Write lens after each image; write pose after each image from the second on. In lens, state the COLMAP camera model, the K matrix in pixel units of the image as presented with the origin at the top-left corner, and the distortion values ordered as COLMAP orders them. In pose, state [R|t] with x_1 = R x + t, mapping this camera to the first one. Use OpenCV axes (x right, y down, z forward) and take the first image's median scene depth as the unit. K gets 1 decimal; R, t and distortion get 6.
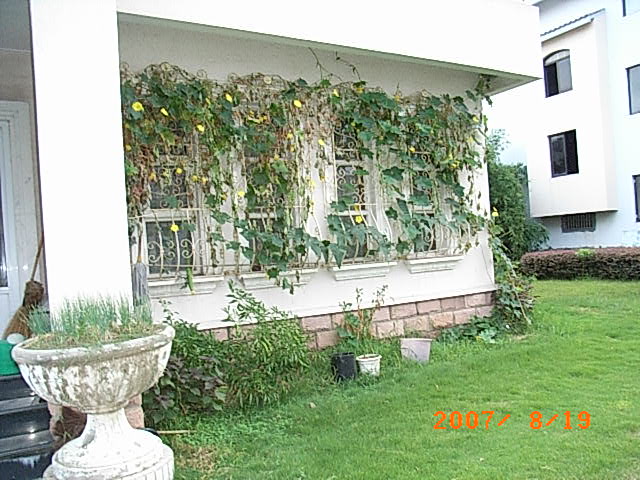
lens RADIAL K [[552.4, 0, 321.8], [0, 552.4, 264.6], [0, 0, 1]] dist [-0.125431, 0.109070]
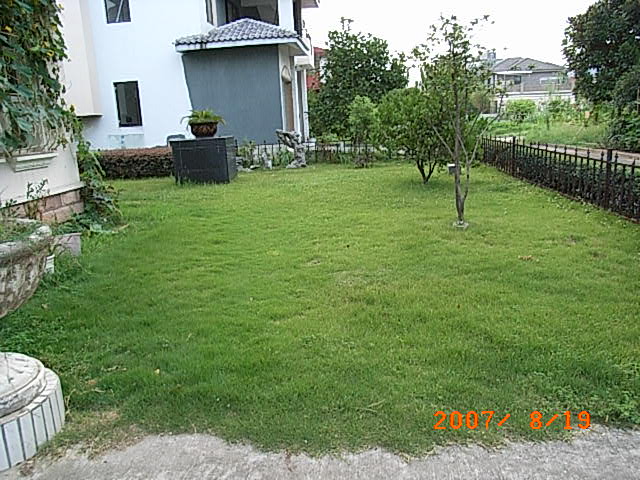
lens RADIAL K [[552.4, 0, 319.4], [0, 552.4, 270.3], [0, 0, 1]] dist [-0.125431, 0.109070]
pose [[0.558643, -0.175883, 0.810545, -0.293683], [0.031200, 0.981022, 0.191371, 0.020732], [-0.828821, -0.081619, 0.553528, 0.061865]]
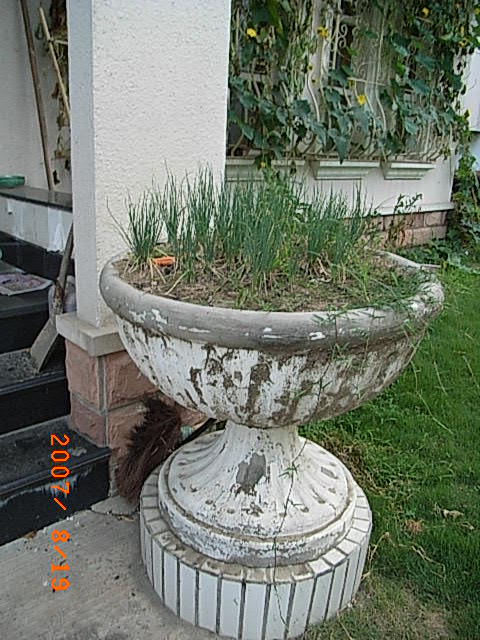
lens RADIAL K [[552.4, 0, 223.0], [0, 552.4, 326.0], [0, 0, 1]] dist [-0.125431, 0.109070]
pose [[0.975349, 0.036388, 0.217645, -0.224605], [-0.097680, 0.955609, 0.277976, 0.022249], [-0.197869, -0.292383, 0.935607, 0.224130]]
